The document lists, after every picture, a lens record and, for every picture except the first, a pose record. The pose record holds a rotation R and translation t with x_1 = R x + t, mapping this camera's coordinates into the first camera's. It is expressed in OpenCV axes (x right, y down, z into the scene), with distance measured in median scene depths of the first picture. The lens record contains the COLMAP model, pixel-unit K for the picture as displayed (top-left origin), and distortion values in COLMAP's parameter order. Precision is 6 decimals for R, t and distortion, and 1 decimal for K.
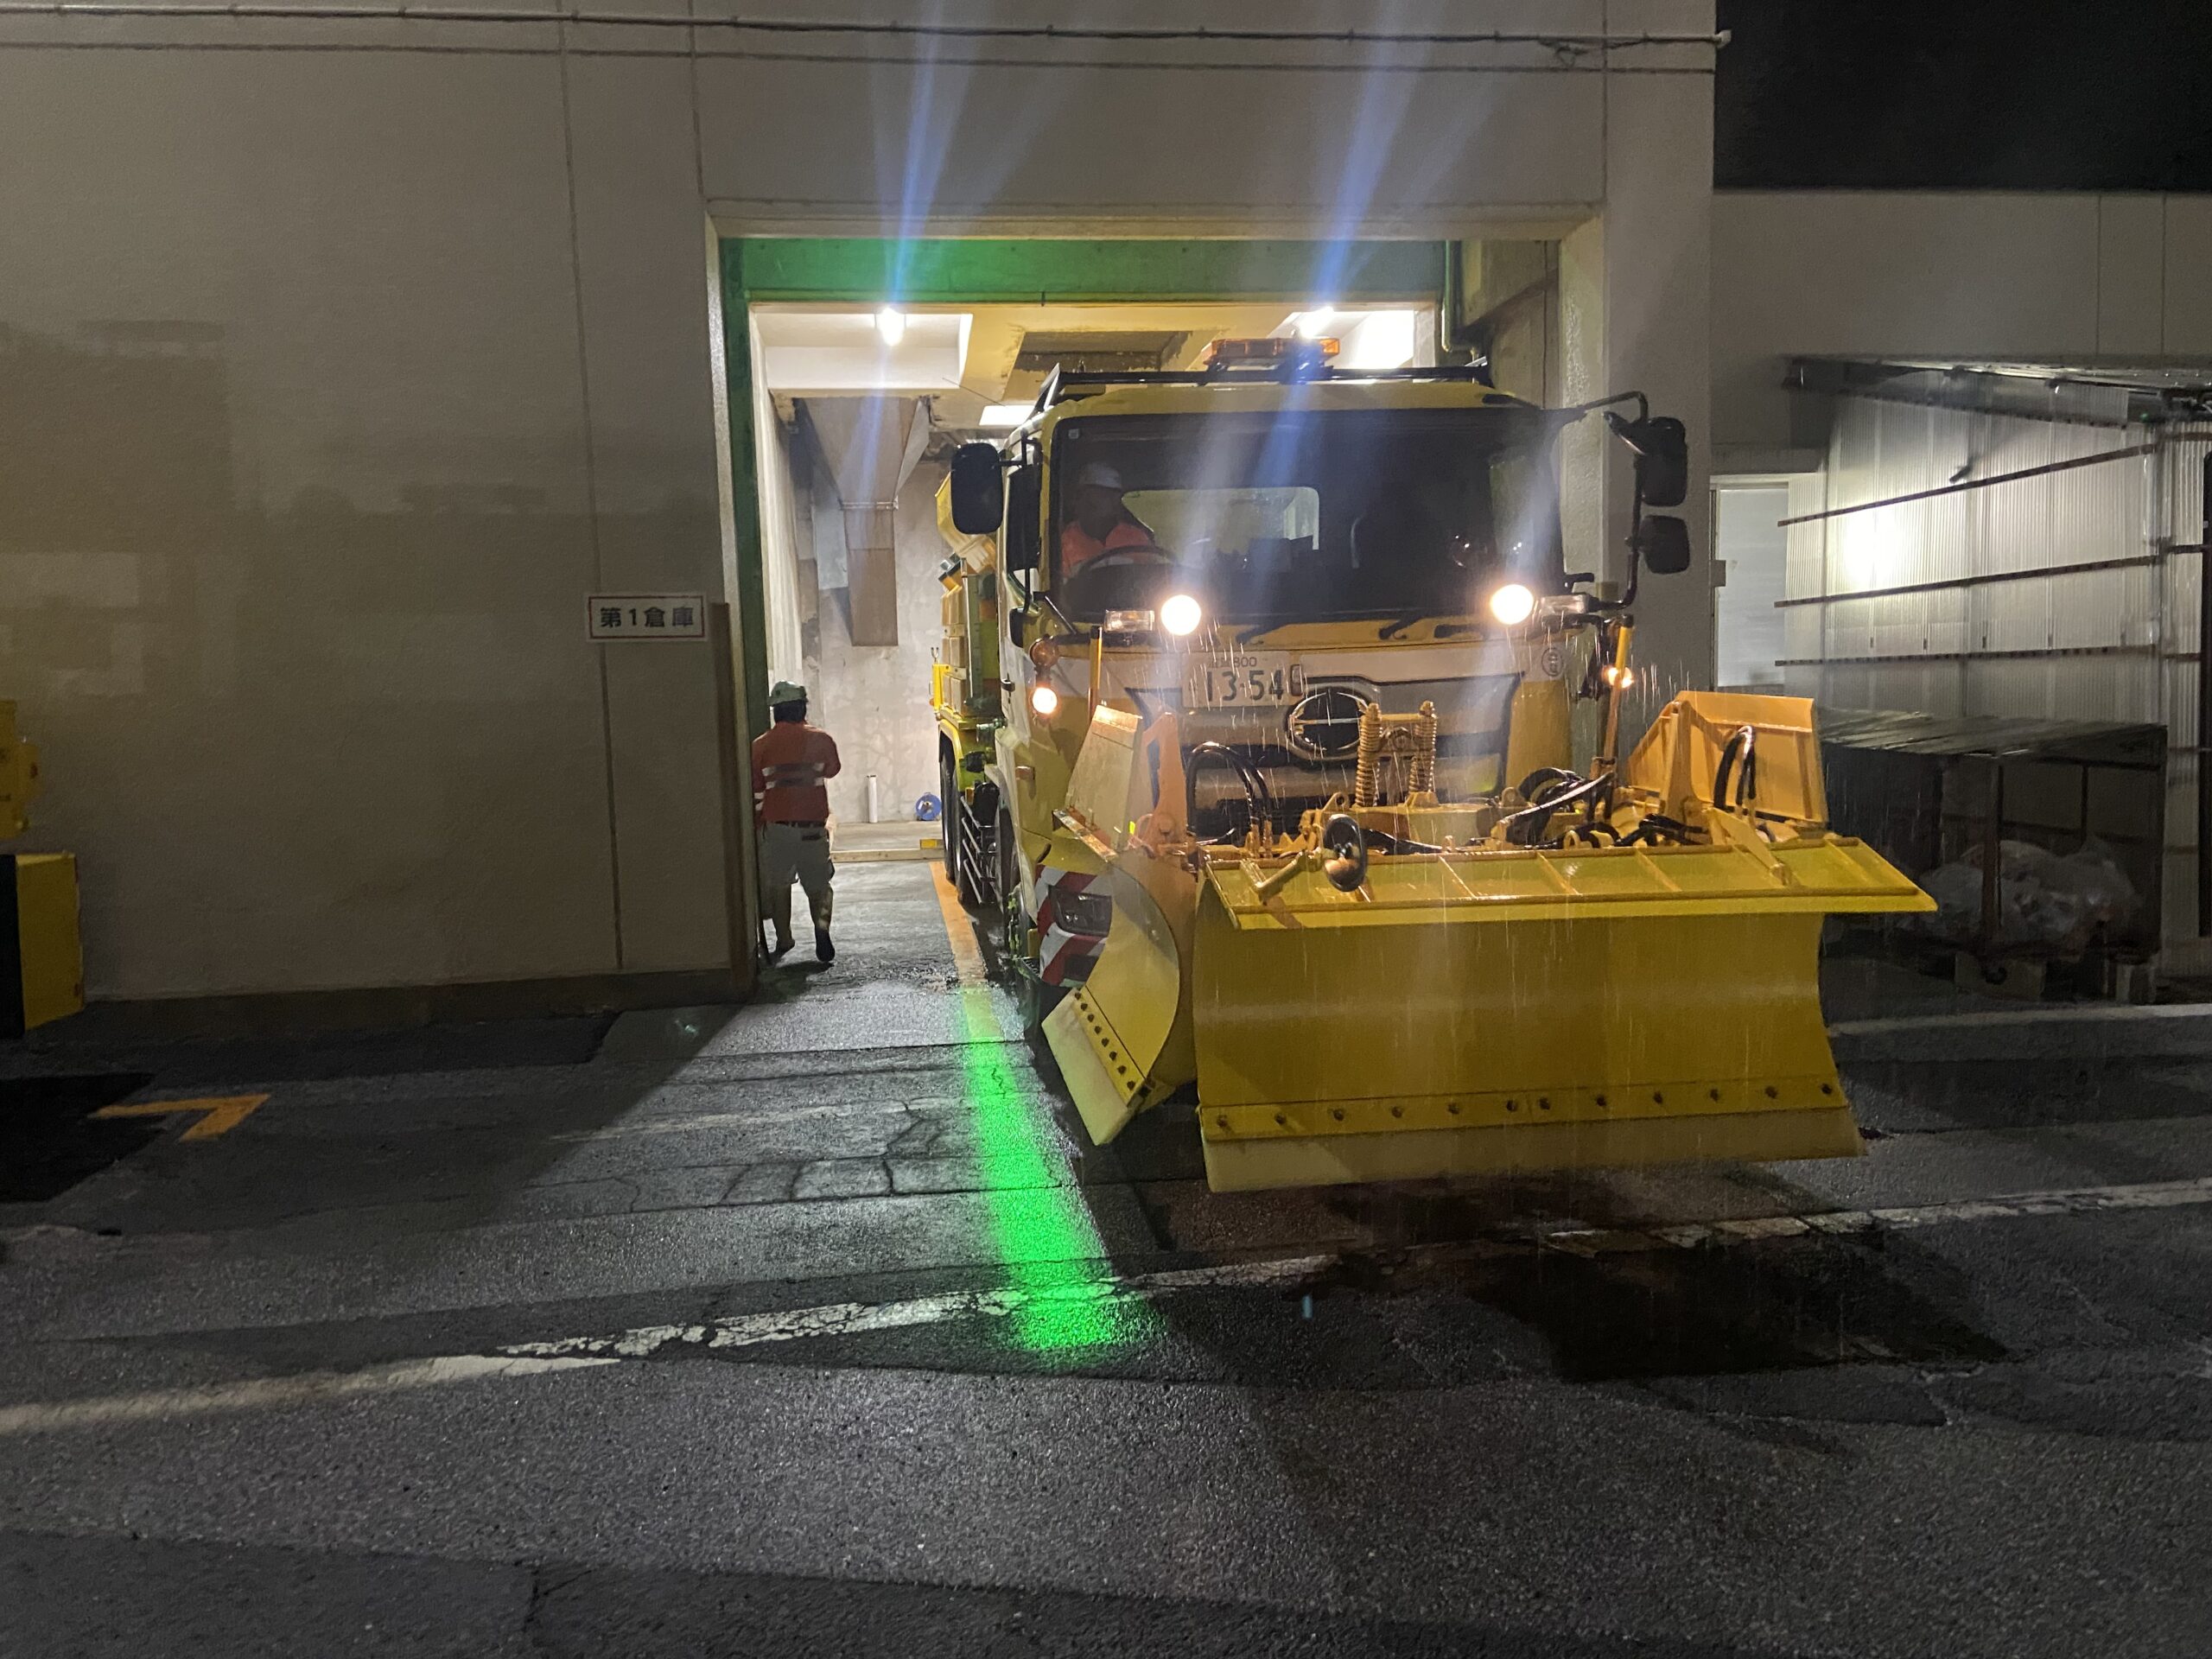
lens RADIAL K [[1608.5, 0, 1106.6], [0, 1608.5, 857.8], [0, 0, 1]] dist [0.114417, -0.123586]
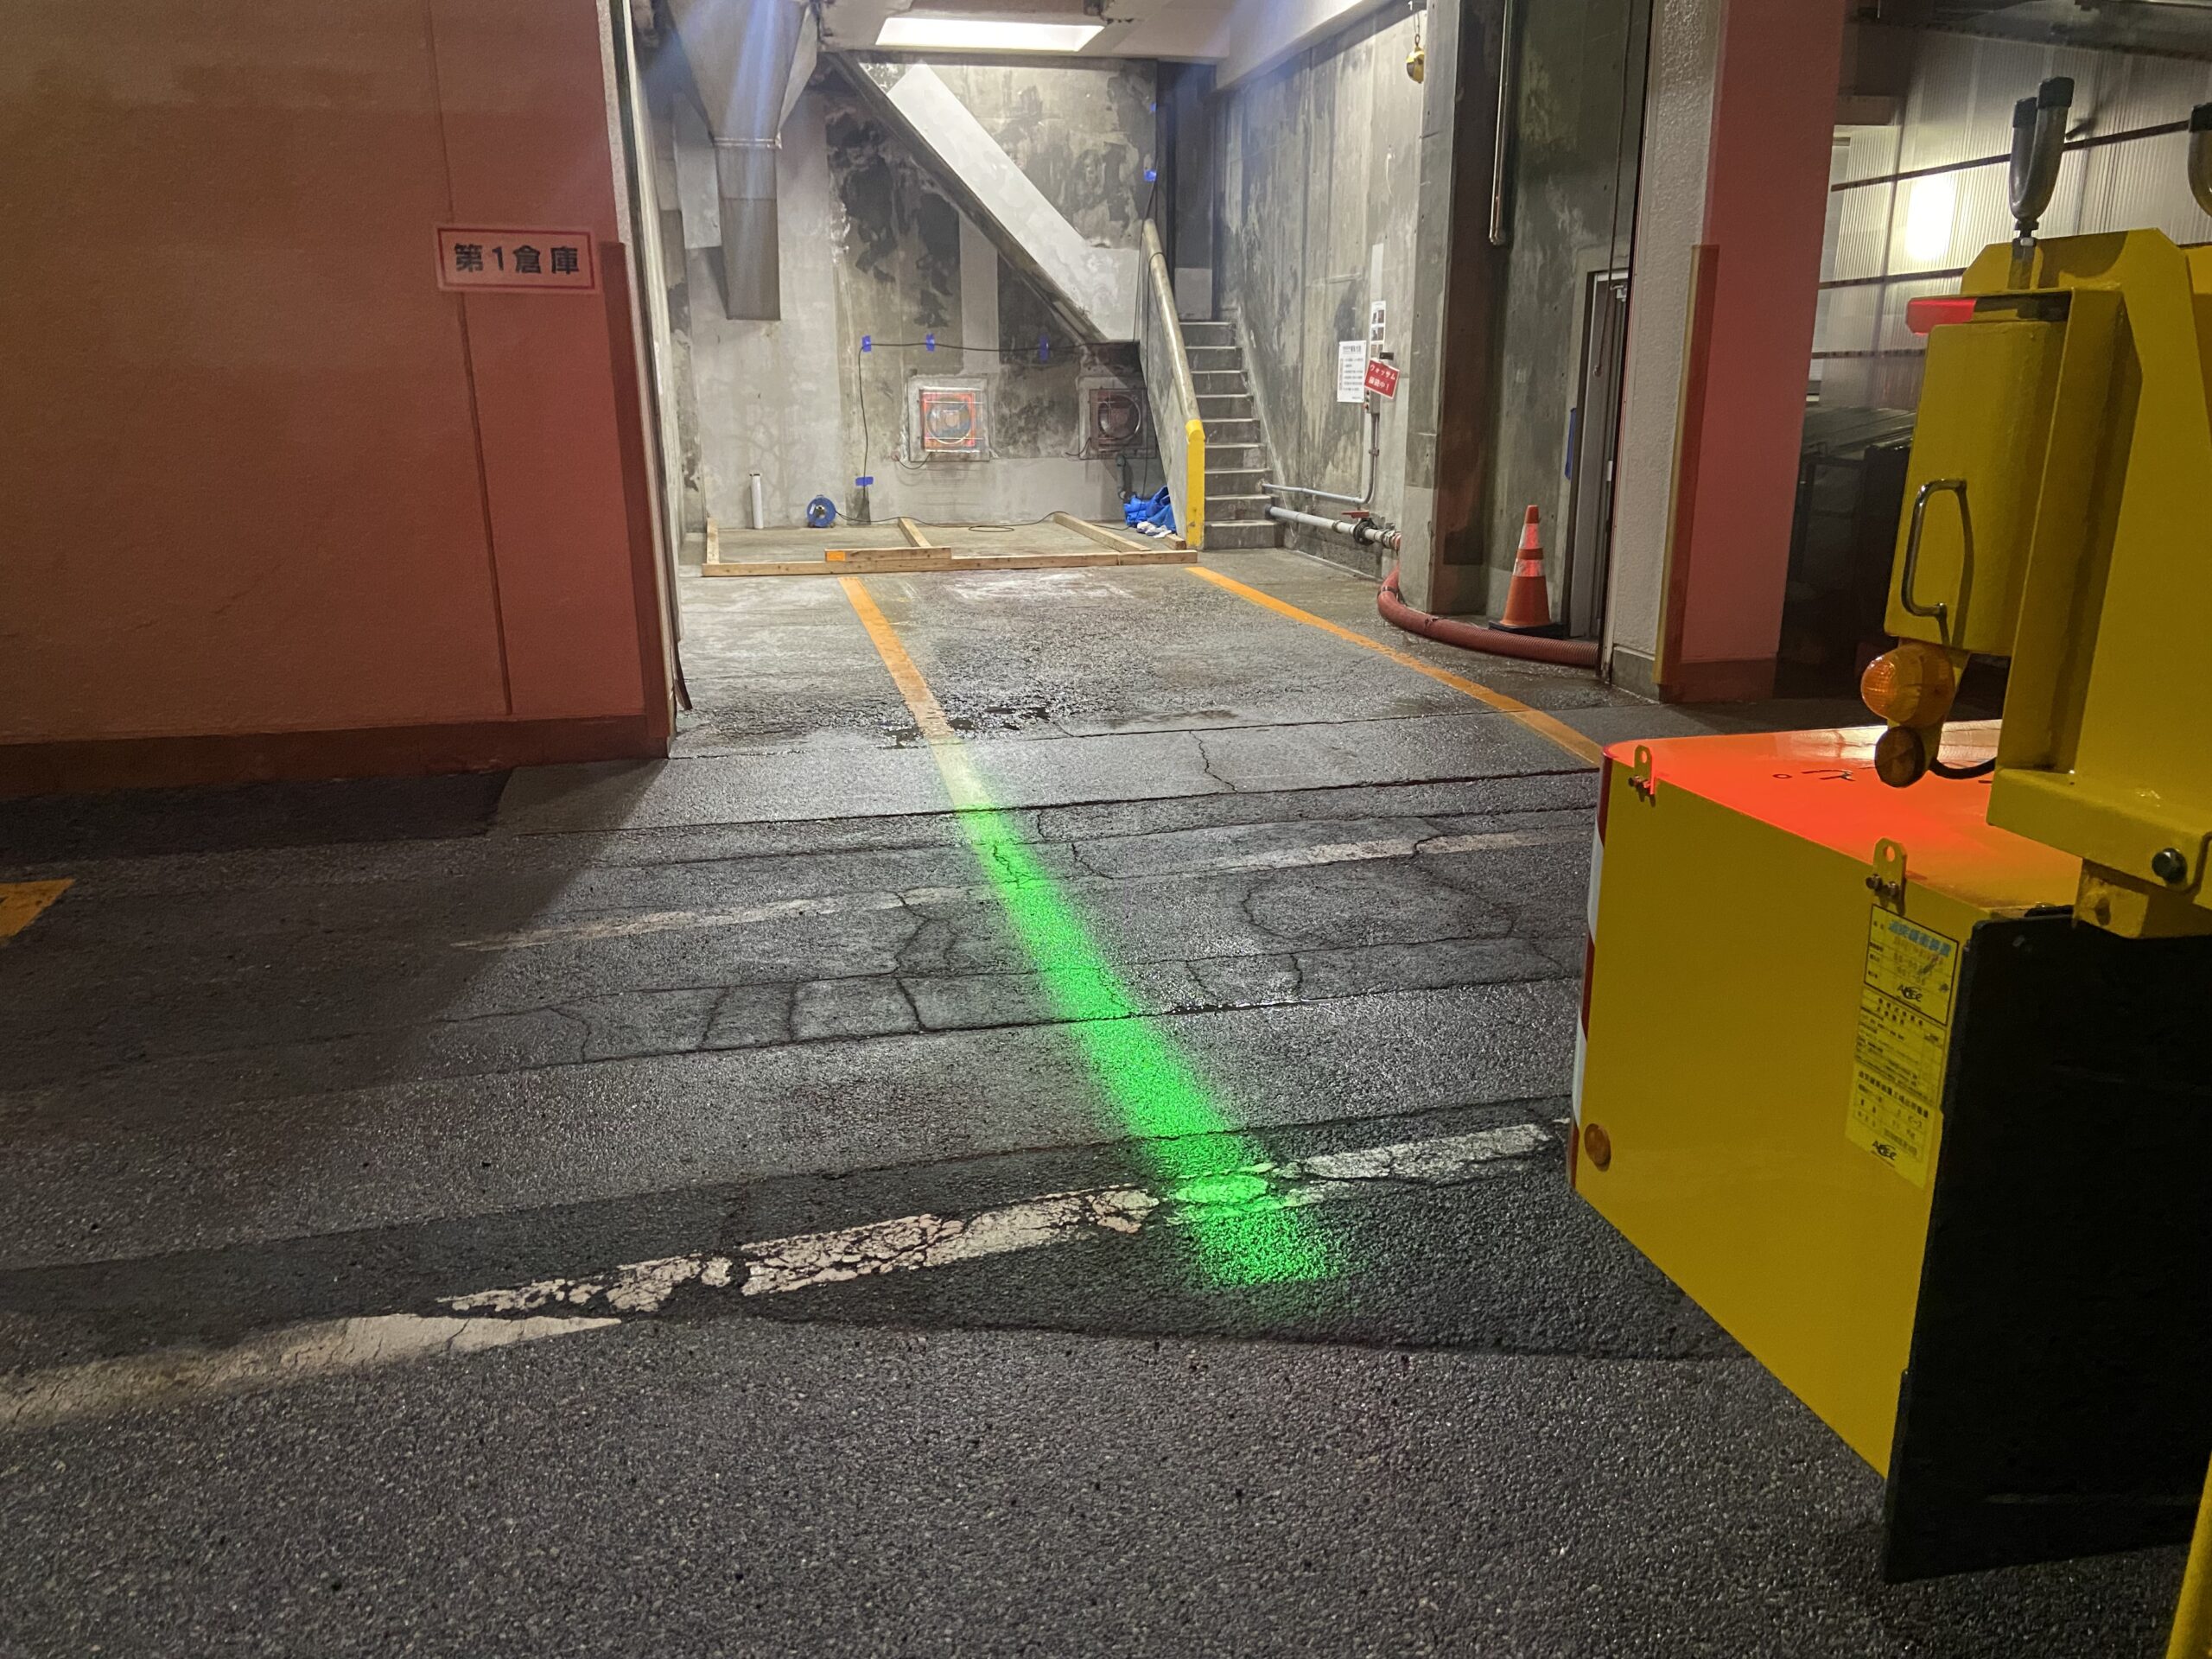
lens RADIAL K [[1608.5, 0, 1106.6], [0, 1608.5, 857.8], [0, 0, 1]] dist [0.114417, -0.123586]
pose [[0.996196, -0.006807, 0.086873, -0.107154], [-0.008813, 0.983962, 0.178161, -0.014277], [-0.086693, -0.178249, 0.980159, 0.233817]]
